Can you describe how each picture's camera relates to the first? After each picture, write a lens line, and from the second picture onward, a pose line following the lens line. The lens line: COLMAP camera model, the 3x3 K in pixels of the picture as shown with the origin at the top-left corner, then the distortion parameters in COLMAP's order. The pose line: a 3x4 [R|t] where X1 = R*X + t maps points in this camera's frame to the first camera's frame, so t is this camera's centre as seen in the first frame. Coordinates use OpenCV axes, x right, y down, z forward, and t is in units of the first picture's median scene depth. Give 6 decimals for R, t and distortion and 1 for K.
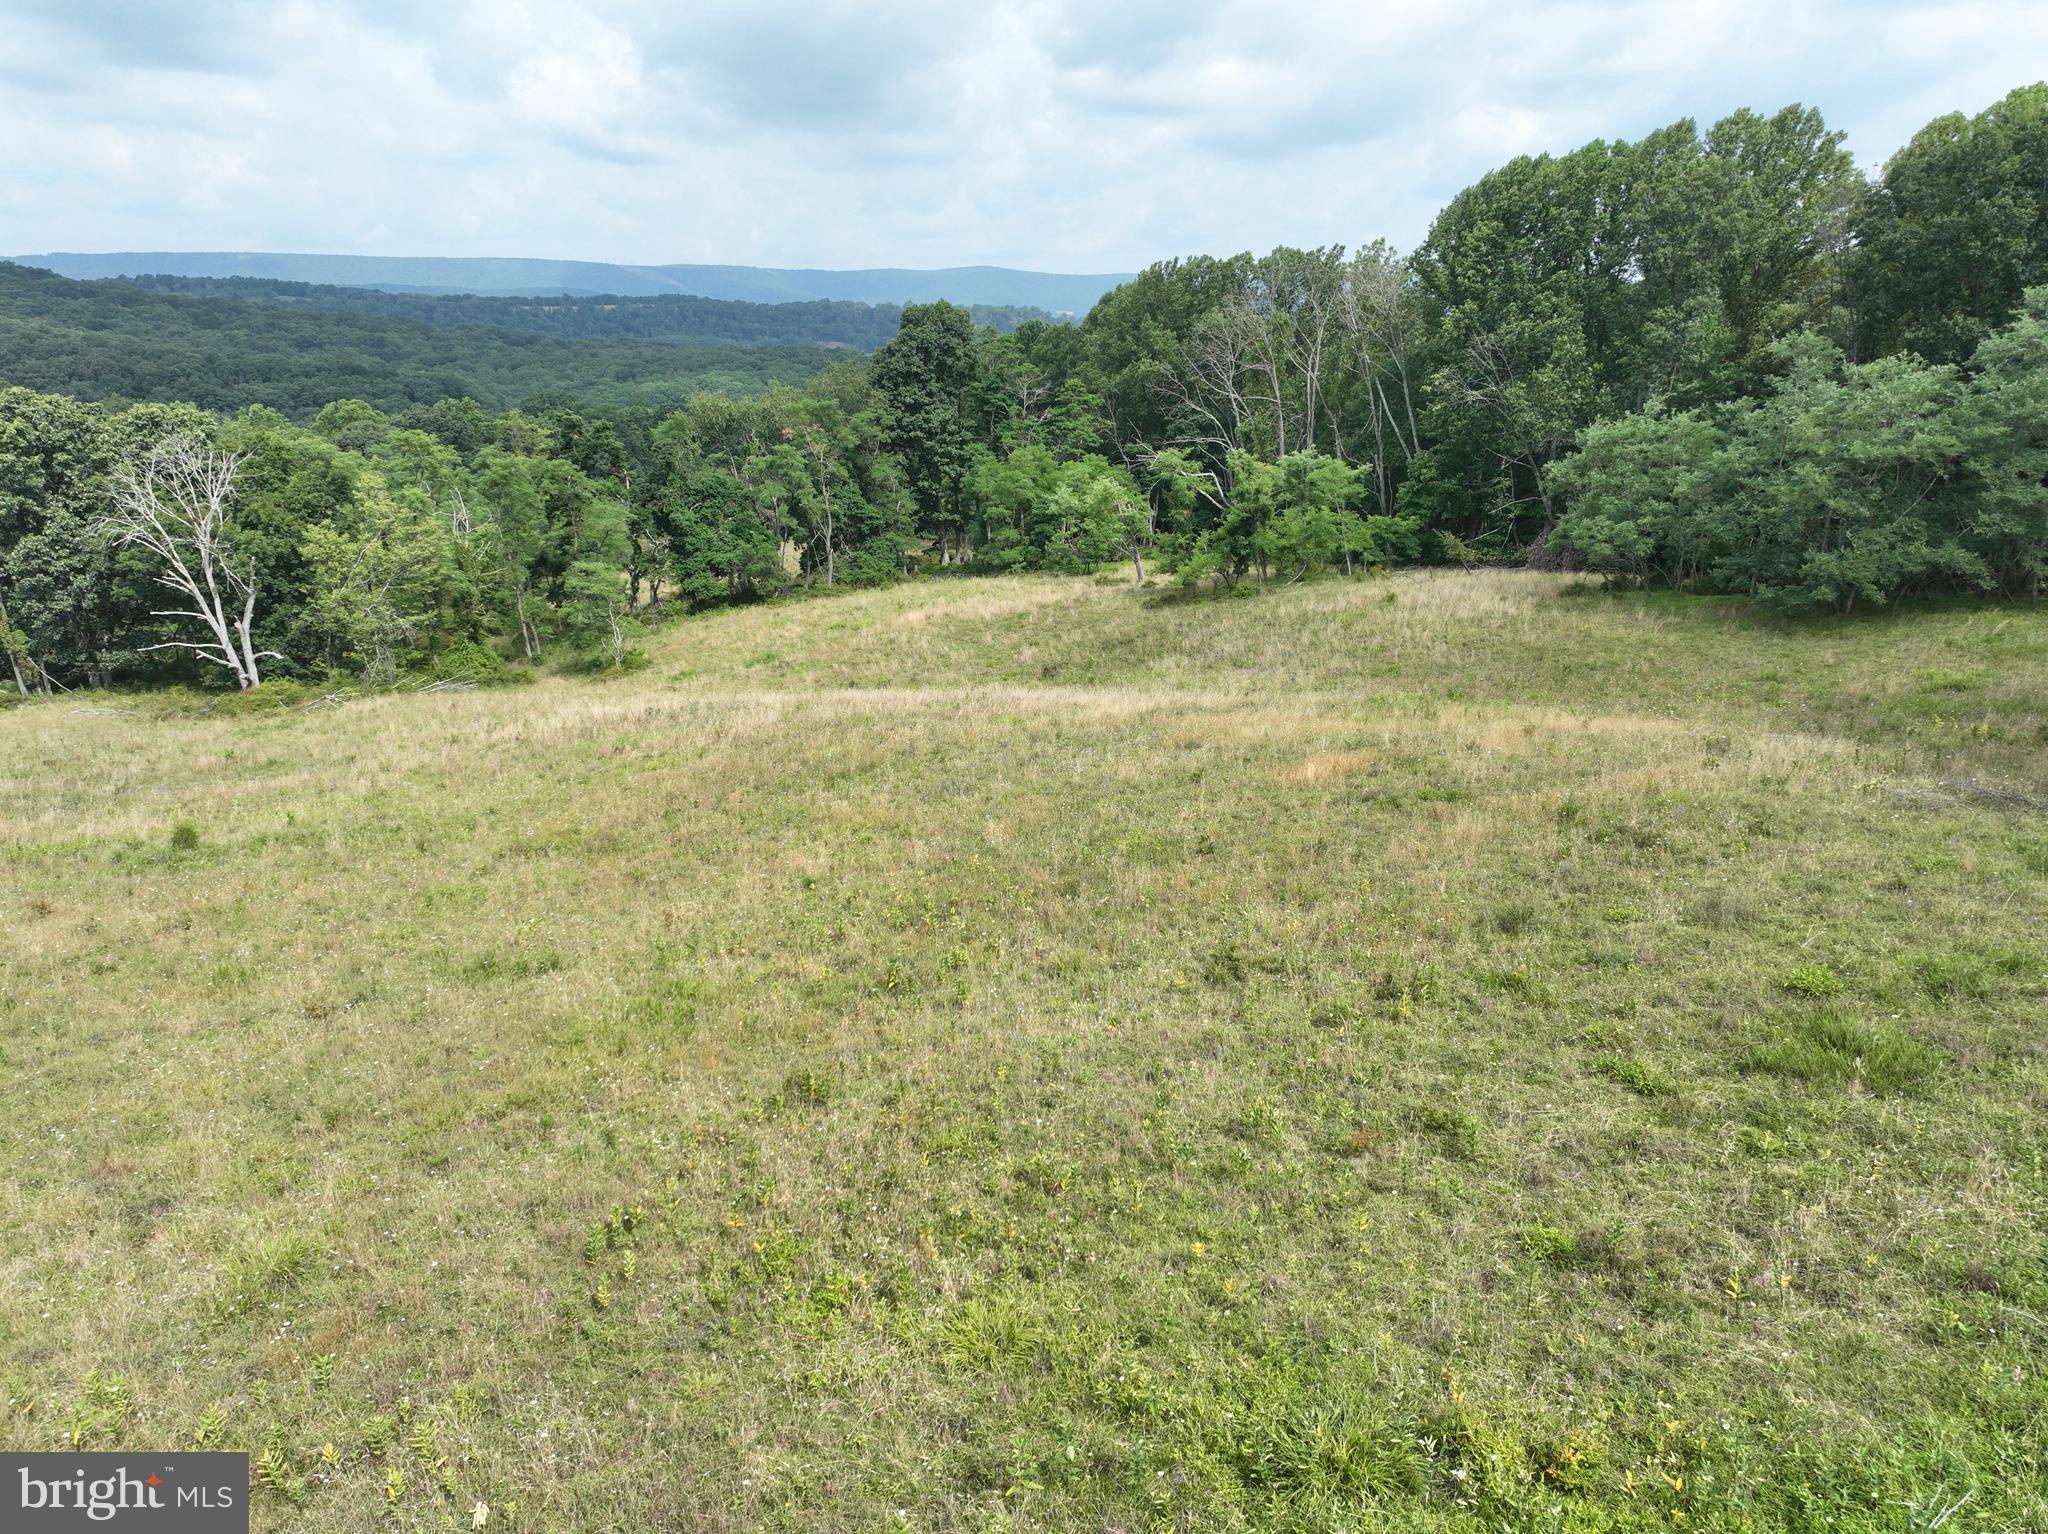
lens RADIAL K [[1444.1, 0, 1035.0], [0, 1444.1, 754.4], [0, 0, 1]] dist [0.002985, 0.008889]
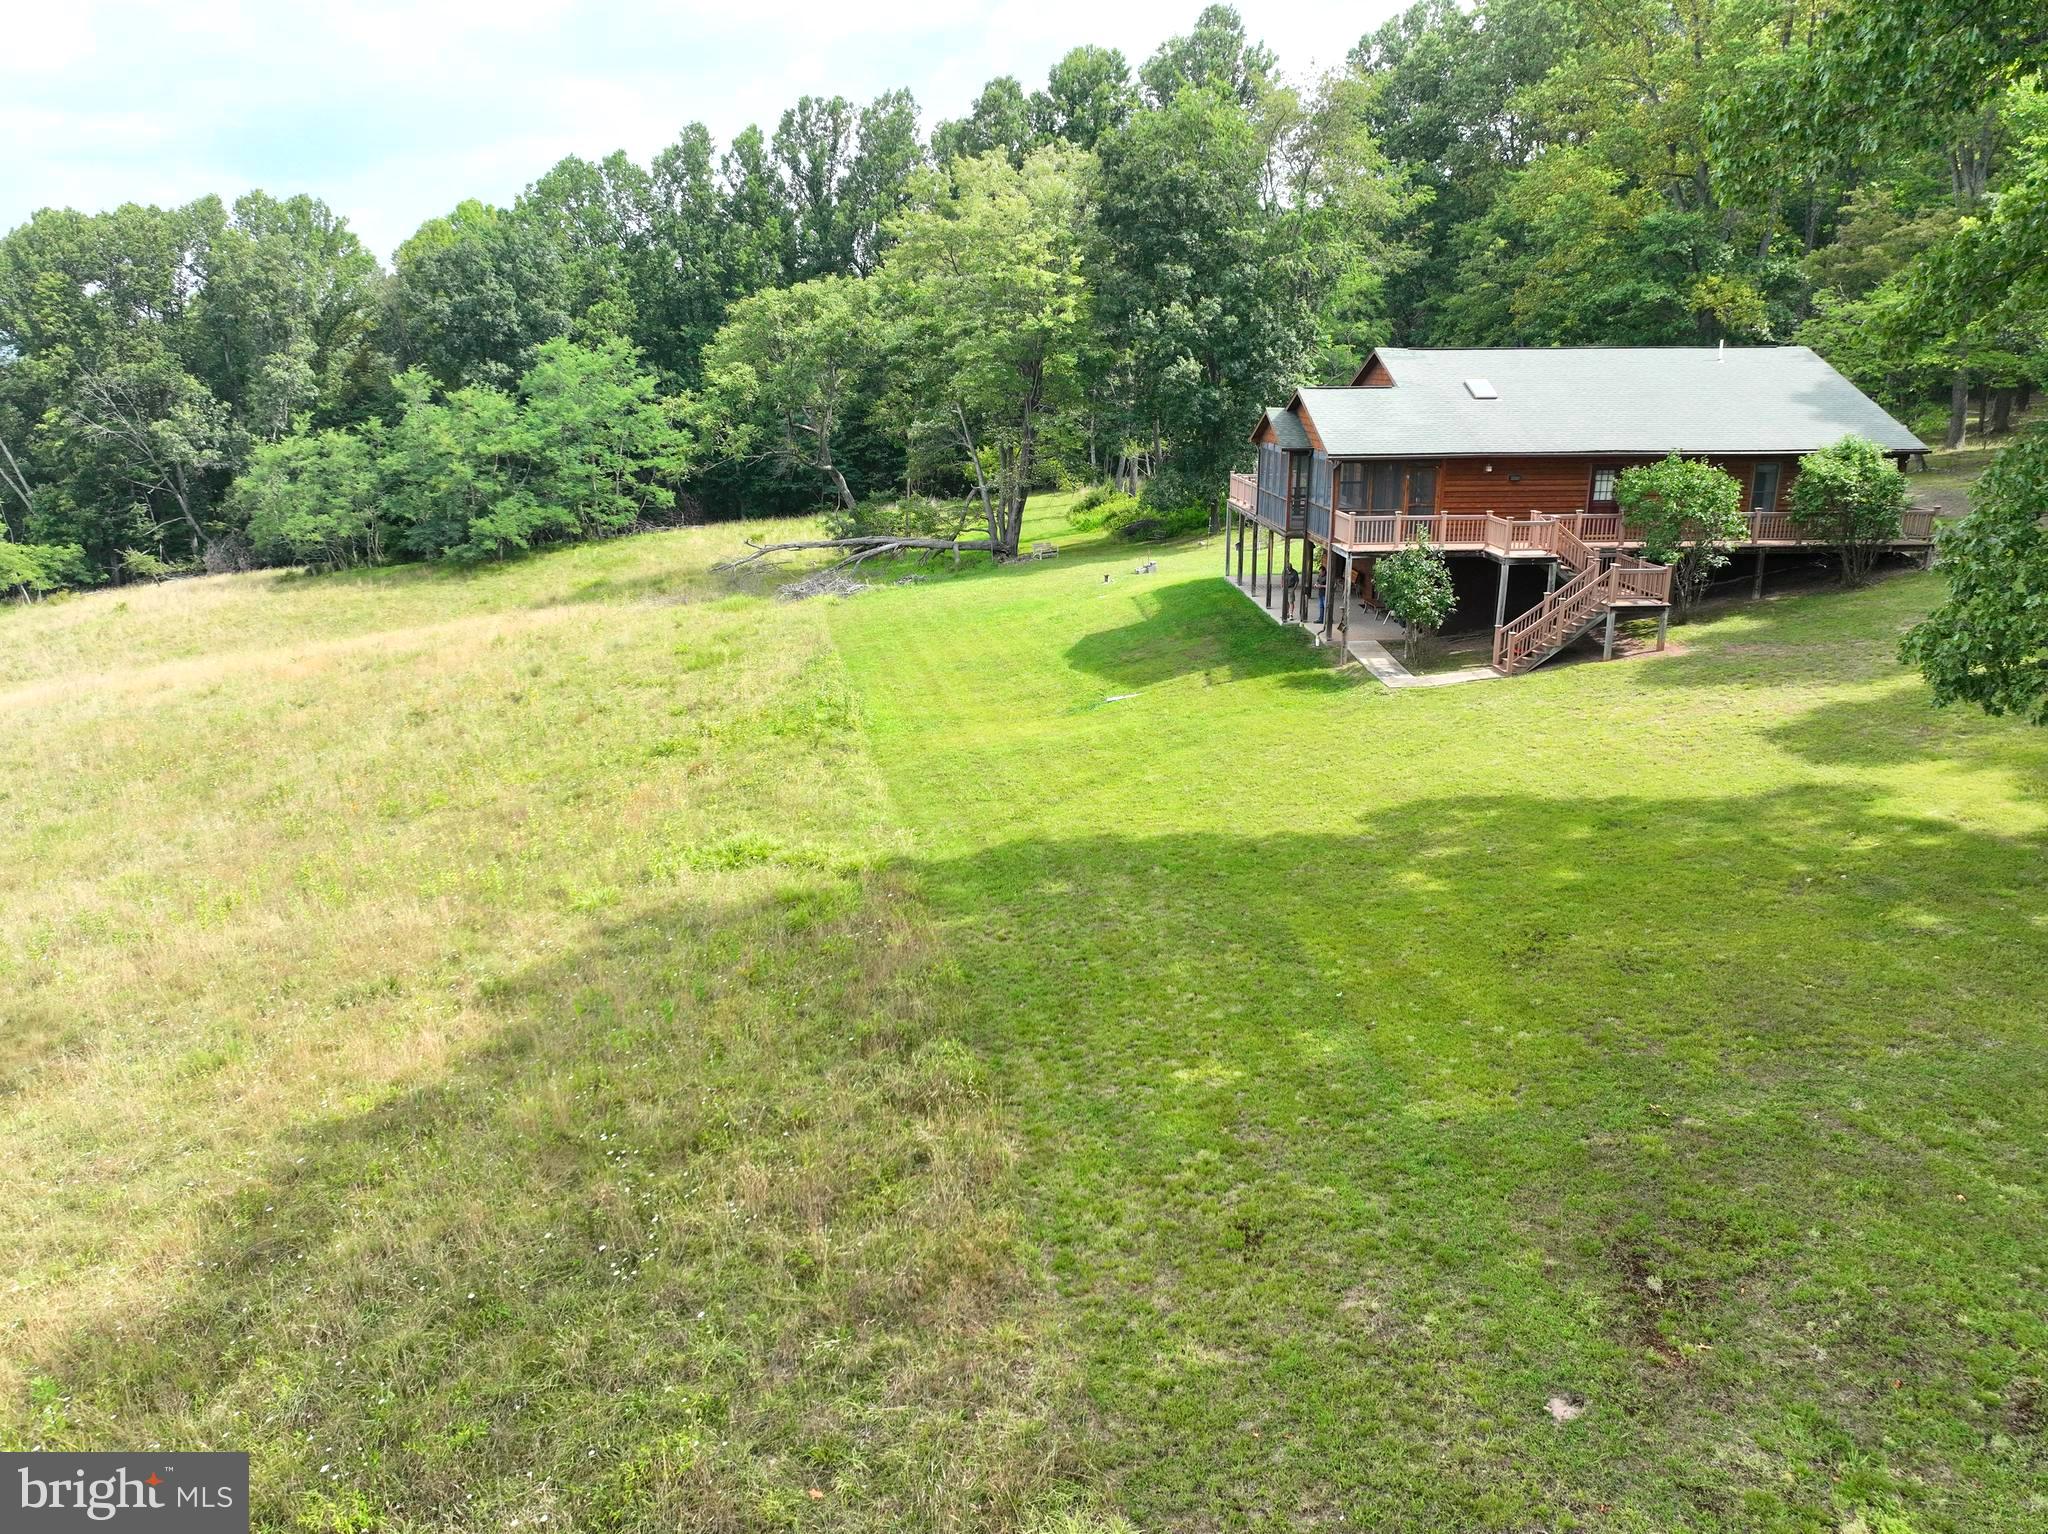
lens RADIAL K [[1444.1, 0, 1035.0], [0, 1444.1, 754.4], [0, 0, 1]] dist [0.002985, 0.008889]
pose [[0.562671, -0.224508, 0.795611, -0.272996], [0.242834, 0.964845, 0.100527, 0.060963], [-0.790211, 0.136638, 0.597409, -0.225162]]
